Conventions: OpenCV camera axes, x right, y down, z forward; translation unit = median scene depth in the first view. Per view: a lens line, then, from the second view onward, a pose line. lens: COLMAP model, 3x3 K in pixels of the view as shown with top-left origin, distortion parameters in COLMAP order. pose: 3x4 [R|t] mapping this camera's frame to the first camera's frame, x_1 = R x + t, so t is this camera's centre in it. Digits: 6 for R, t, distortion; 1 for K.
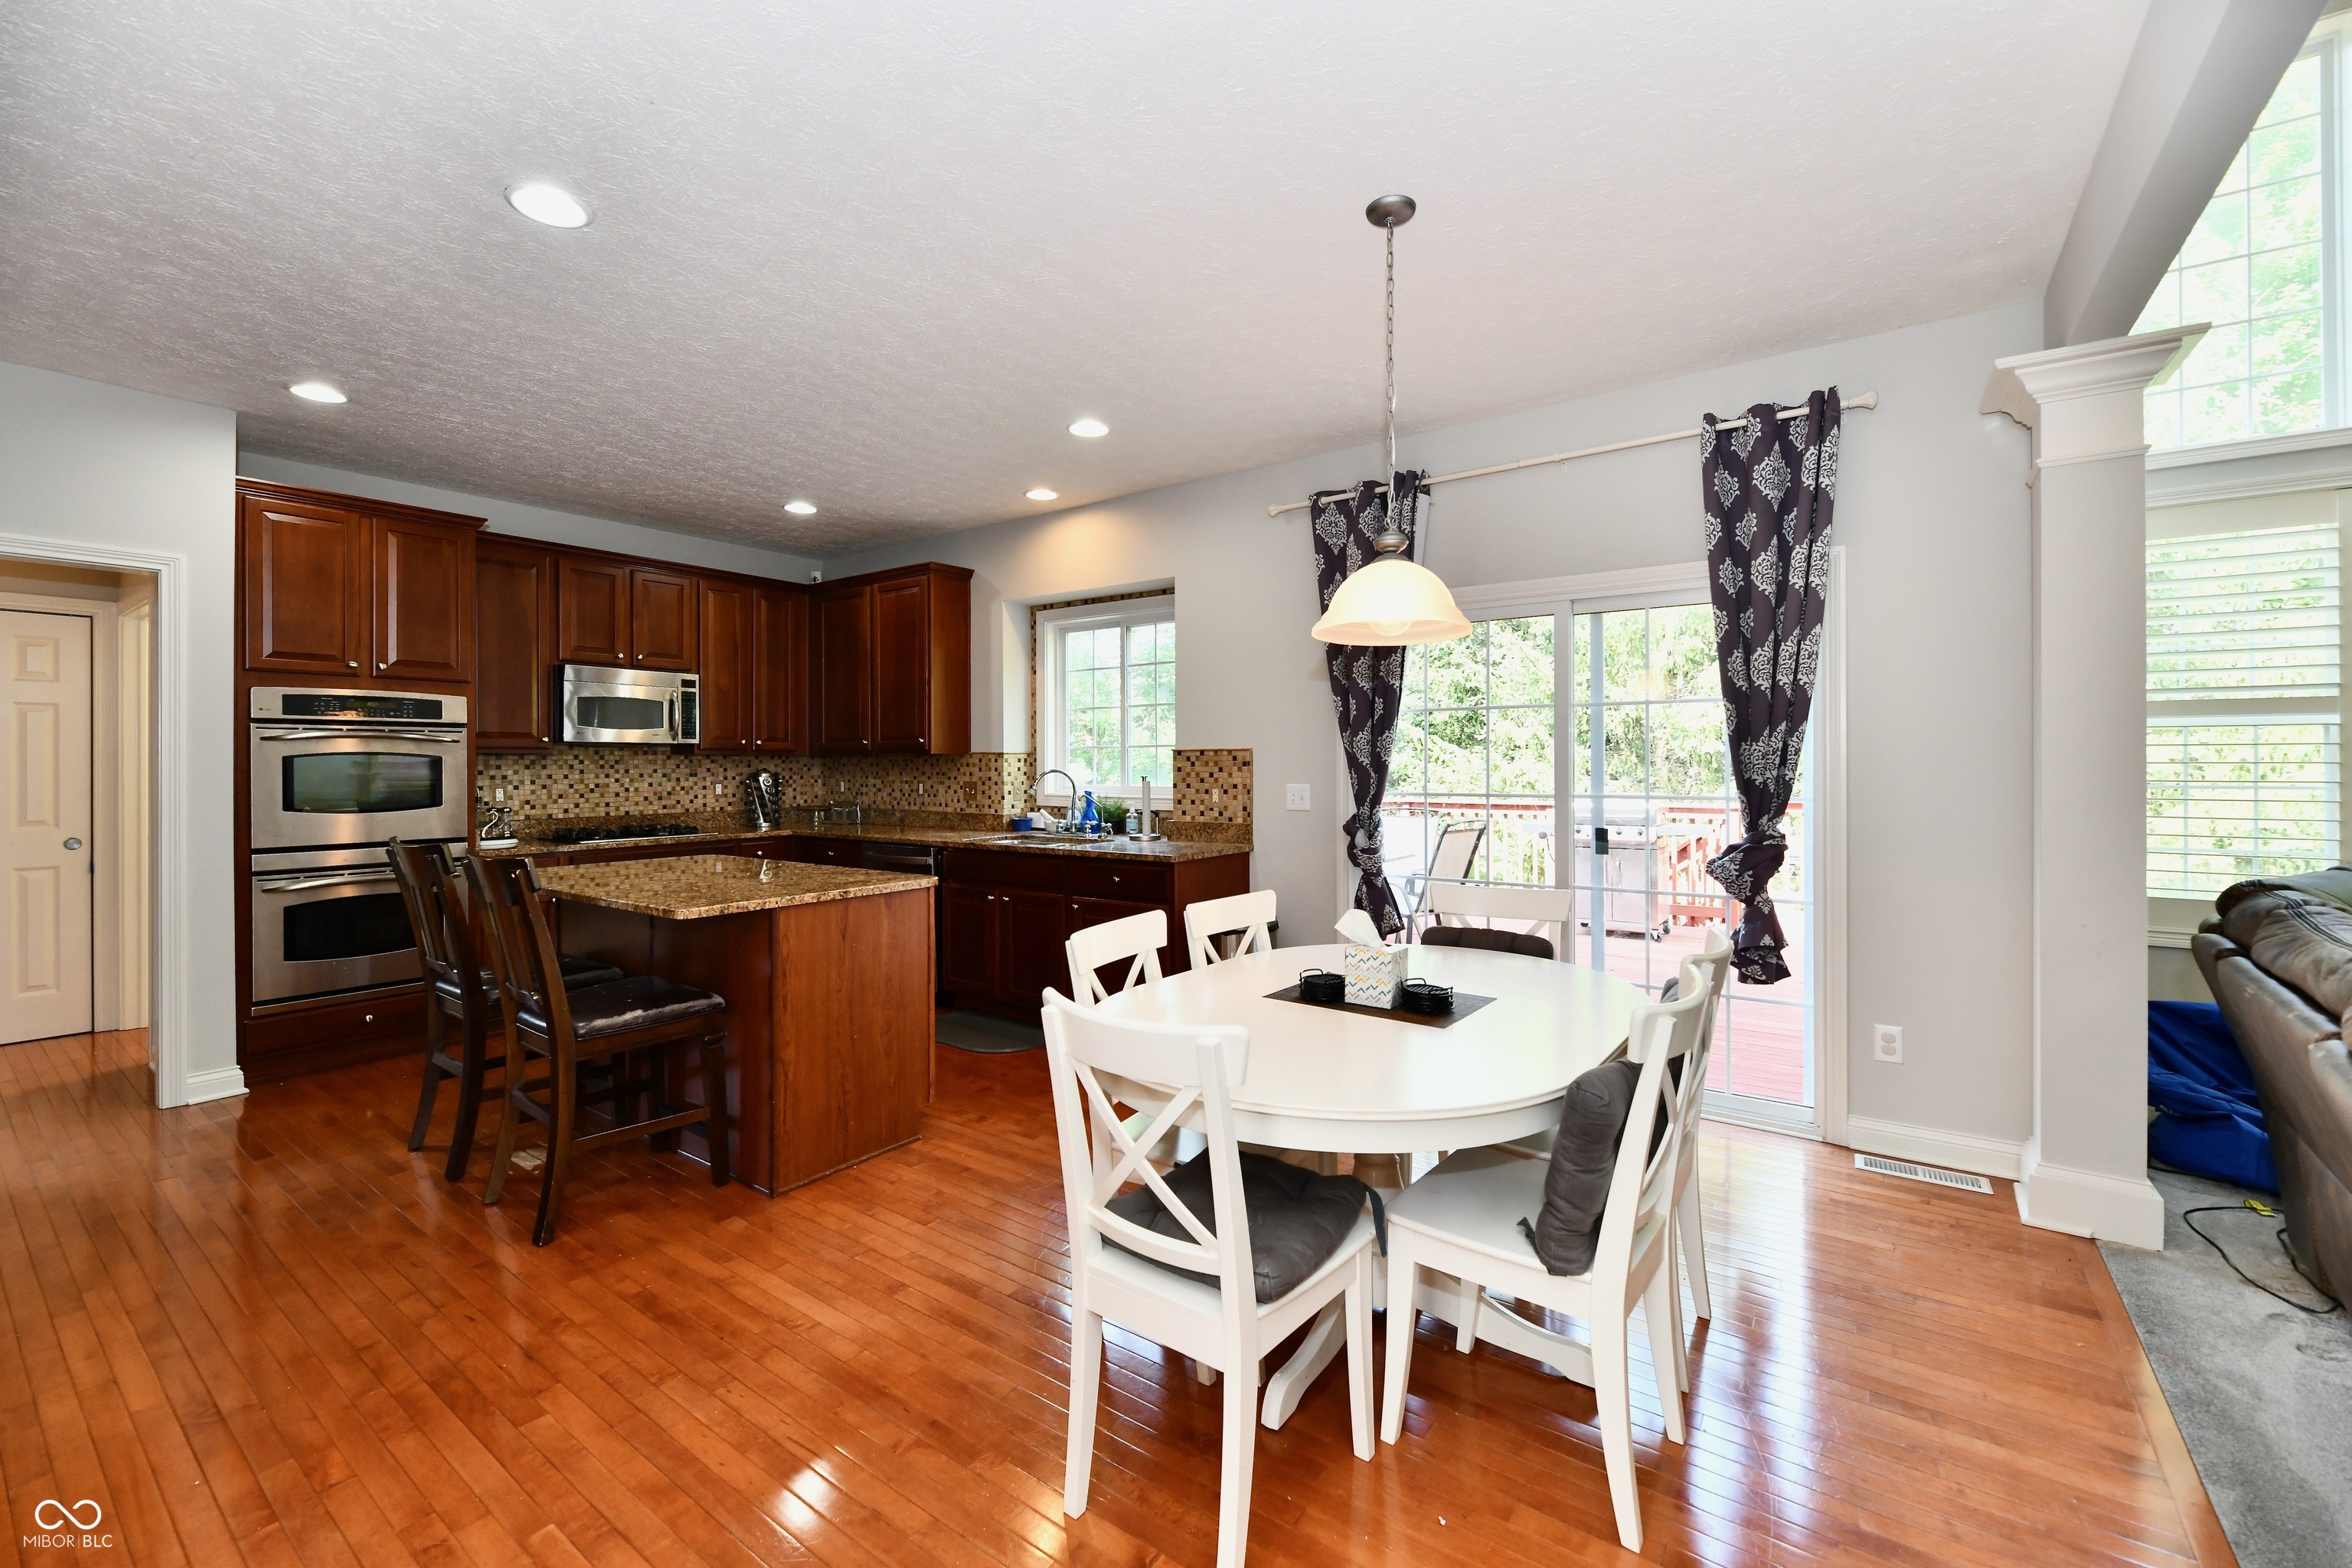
lens RADIAL K [[956.8, 0, 1166.1], [0, 956.8, 765.4], [0, 0, 1]] dist [-0.002065, -0.002916]
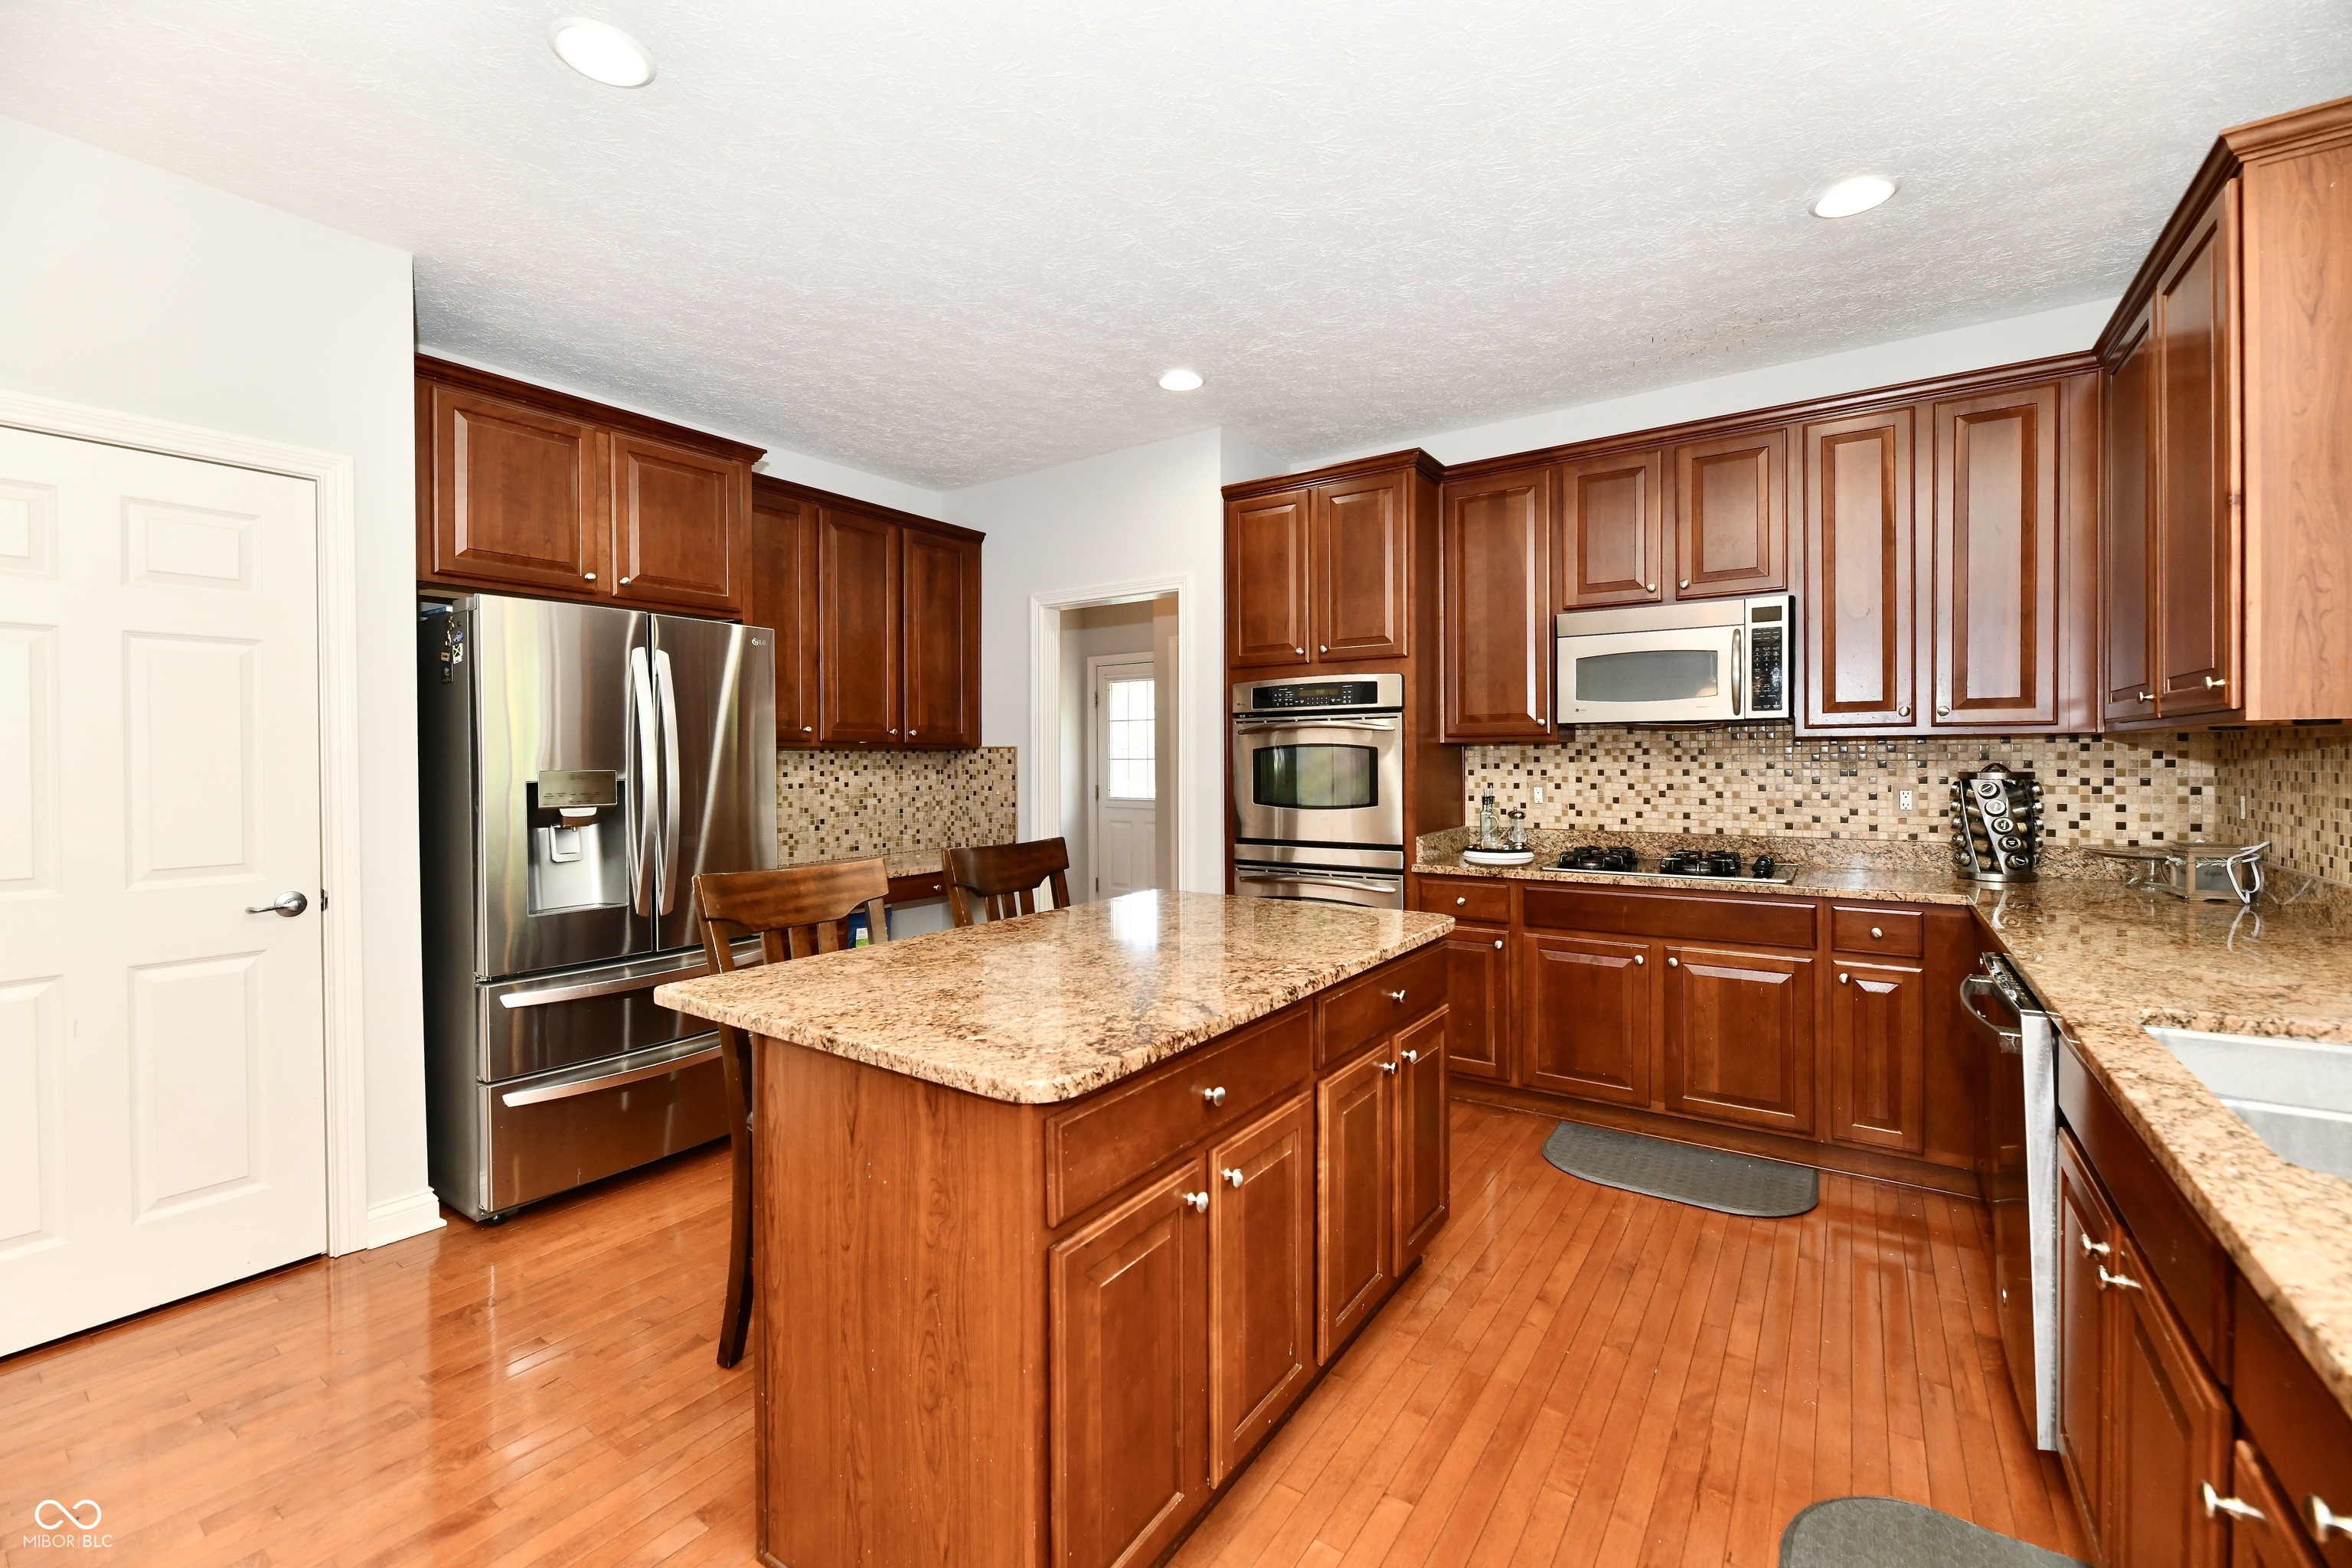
lens RADIAL K [[961.2, 0, 1166.6], [0, 961.2, 765.3], [0, 0, 1]] dist [-0.001237, -0.002945]
pose [[0.016352, 0.010530, -0.999811, 0.081774], [0.004255, 0.999935, 0.010601, -0.003048], [0.999857, -0.004428, 0.016306, 0.729131]]
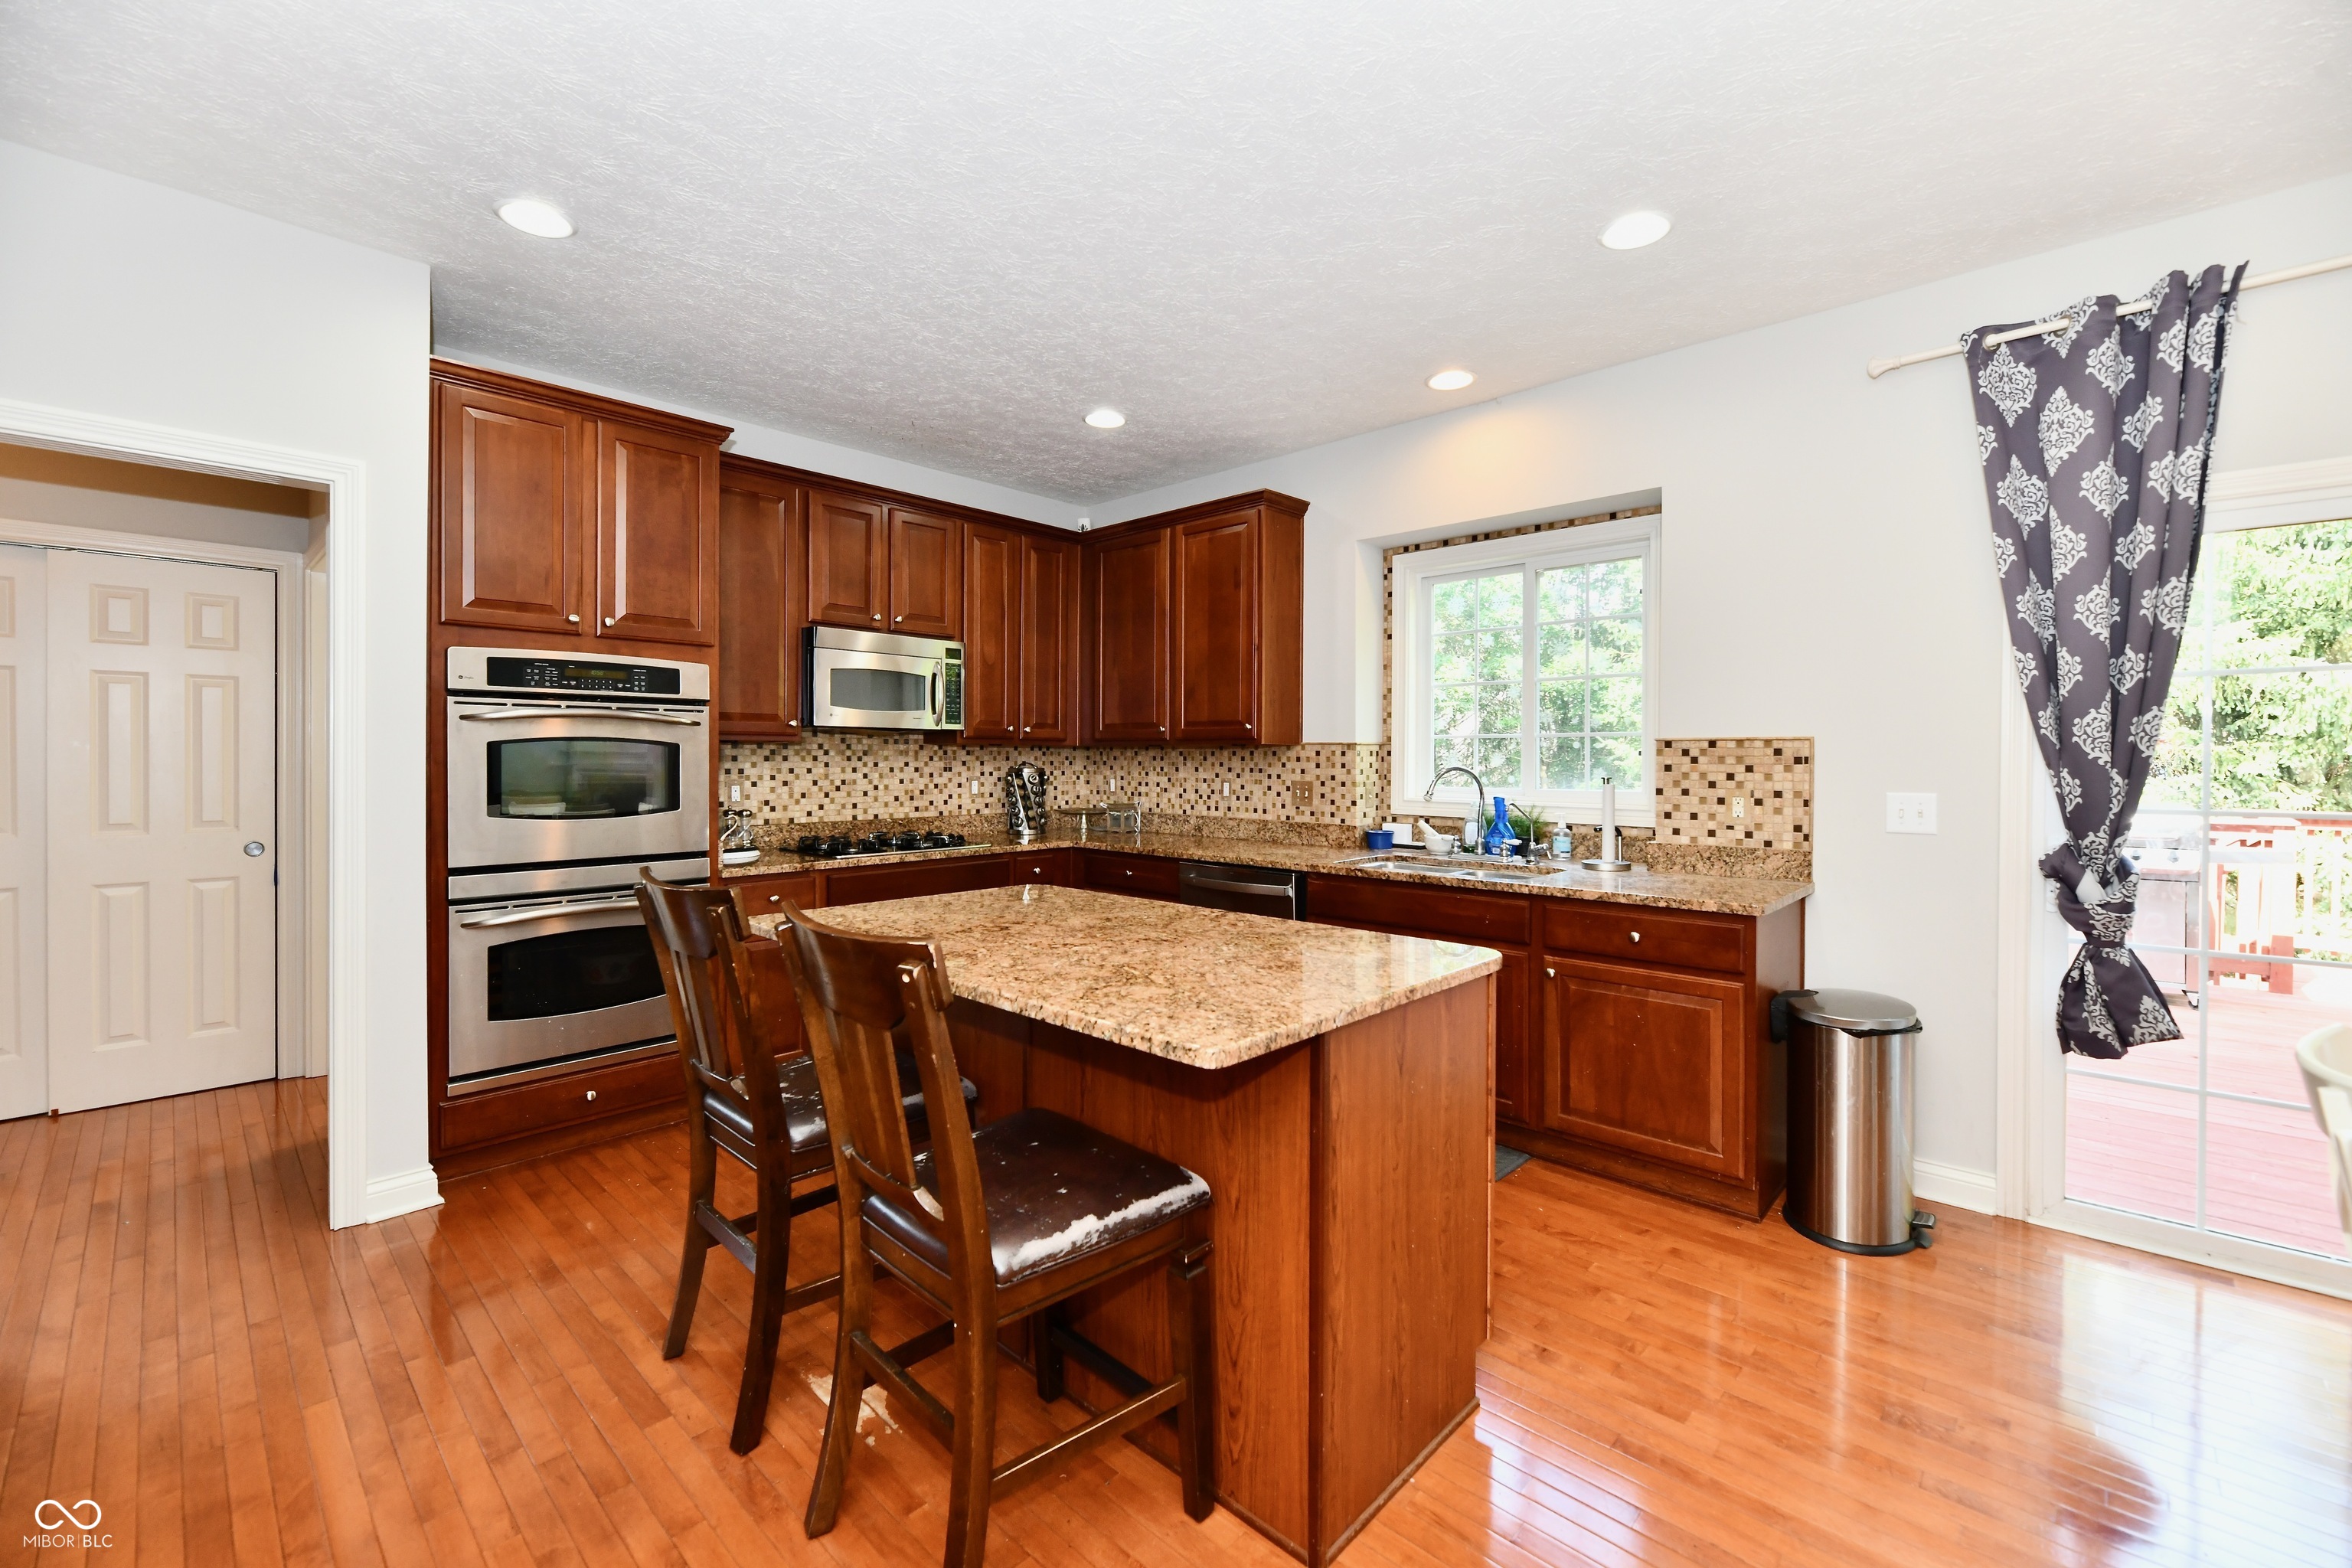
lens RADIAL K [[961.2, 0, 1166.6], [0, 961.2, 765.3], [0, 0, 1]] dist [-0.001237, -0.002945]
pose [[0.991232, 0.007195, -0.131935, -0.254344], [-0.006453, 0.999961, 0.006051, 0.000405], [0.131973, -0.005146, 0.991240, 0.275158]]
